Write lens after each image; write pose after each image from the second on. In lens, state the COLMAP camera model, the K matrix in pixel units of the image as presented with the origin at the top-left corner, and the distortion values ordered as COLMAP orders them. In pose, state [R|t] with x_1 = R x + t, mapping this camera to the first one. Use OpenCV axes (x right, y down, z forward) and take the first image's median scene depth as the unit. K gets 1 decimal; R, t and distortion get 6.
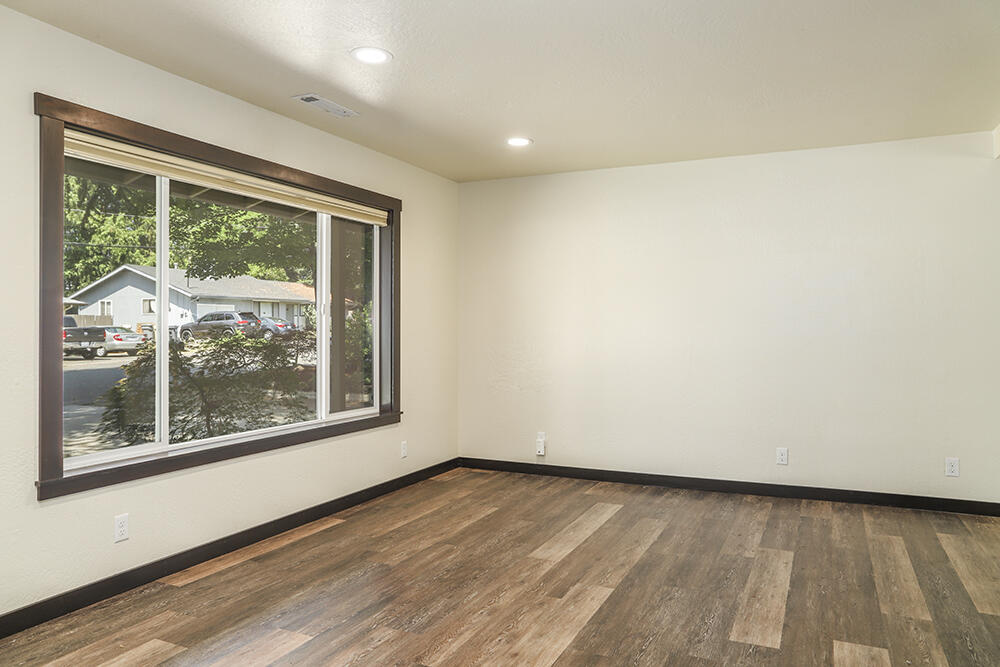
lens RADIAL K [[684.0, 0, 500.0], [0, 684.0, 333.5], [0, 0, 1]] dist [0.004878, 0.001761]
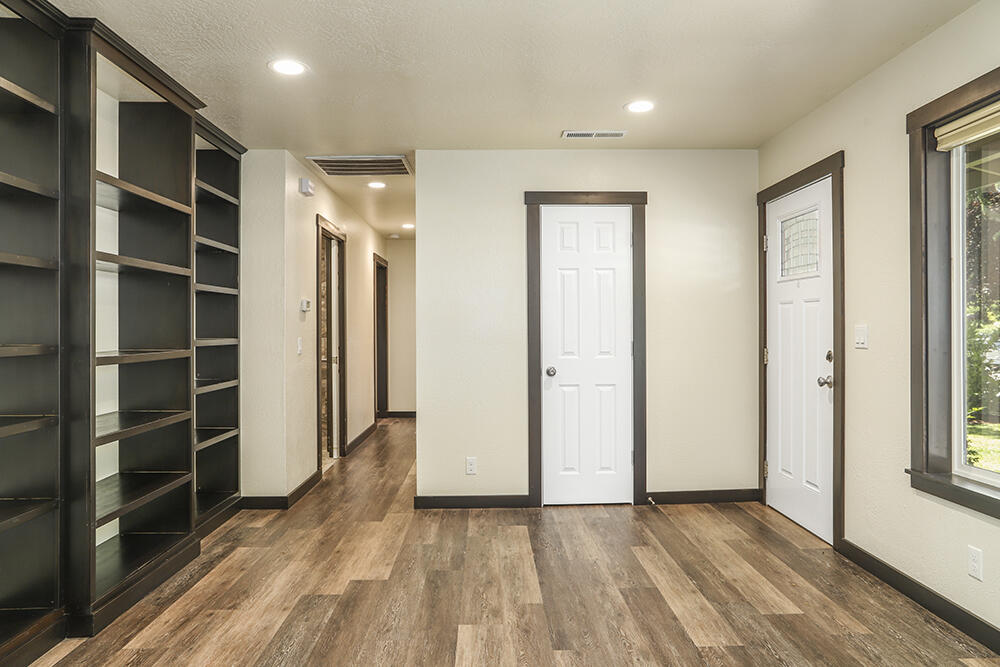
lens RADIAL K [[684.0, 0, 500.0], [0, 684.0, 333.5], [0, 0, 1]] dist [0.004878, 0.001761]
pose [[-0.887033, 0.011967, -0.461550, 0.410410], [0.002457, 0.999772, 0.021200, -0.023400], [0.461699, 0.017671, -0.886861, 1.674945]]
